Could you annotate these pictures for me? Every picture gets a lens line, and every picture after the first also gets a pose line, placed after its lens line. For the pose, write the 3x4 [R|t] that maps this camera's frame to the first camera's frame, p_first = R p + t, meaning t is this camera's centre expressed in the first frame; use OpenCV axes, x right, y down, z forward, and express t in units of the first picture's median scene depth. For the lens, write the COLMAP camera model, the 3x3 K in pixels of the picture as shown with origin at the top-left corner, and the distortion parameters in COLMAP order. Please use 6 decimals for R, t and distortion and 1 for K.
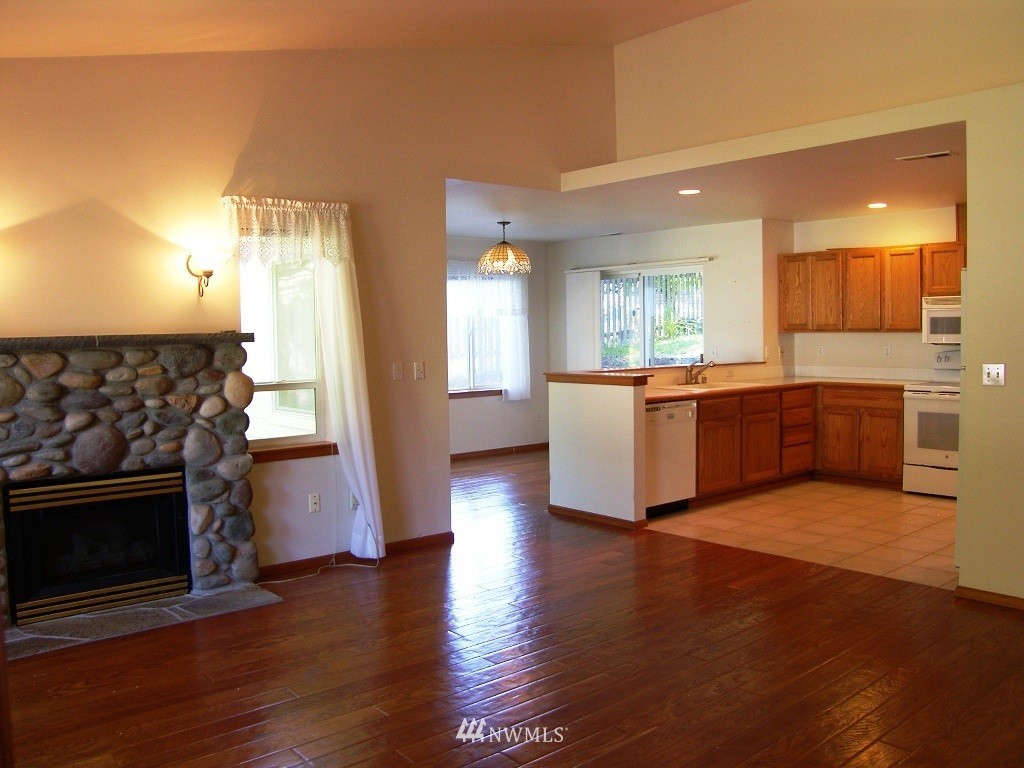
lens RADIAL K [[876.7, 0, 533.7], [0, 876.7, 383.8], [0, 0, 1]] dist [-0.178744, 0.133362]
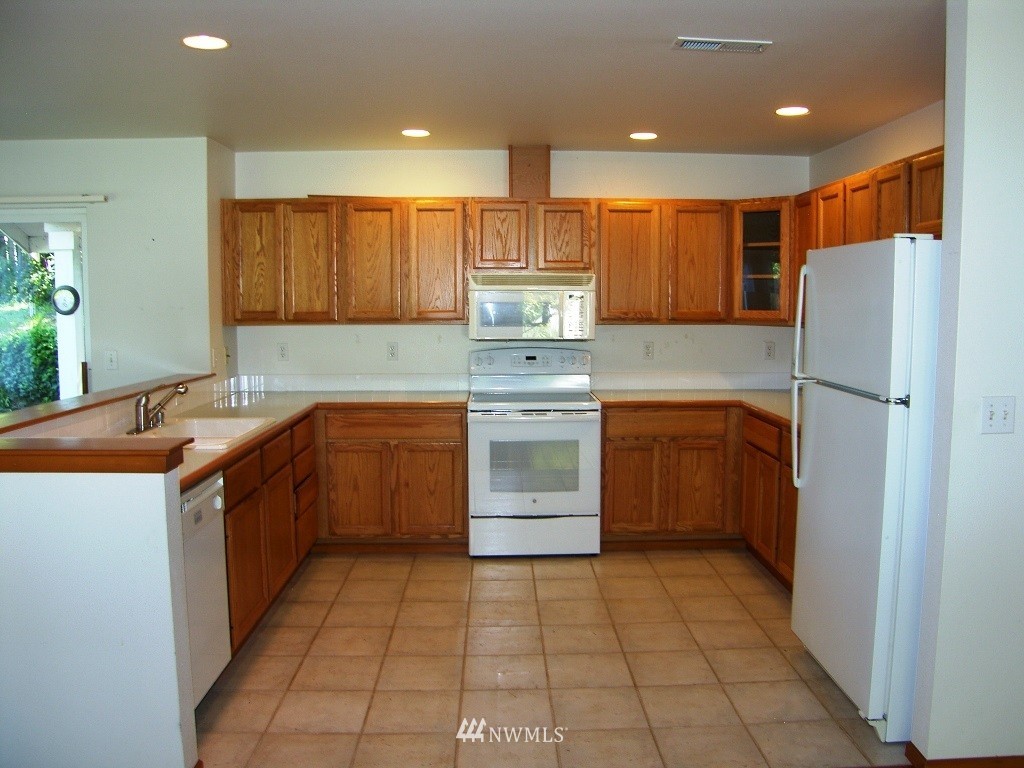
lens RADIAL K [[876.7, 0, 533.7], [0, 876.7, 383.8], [0, 0, 1]] dist [-0.178744, 0.133362]
pose [[0.624083, -0.058719, 0.779149, -0.066564], [0.038101, 0.998273, 0.044714, -0.038728], [-0.780429, 0.001781, 0.625242, 0.473663]]
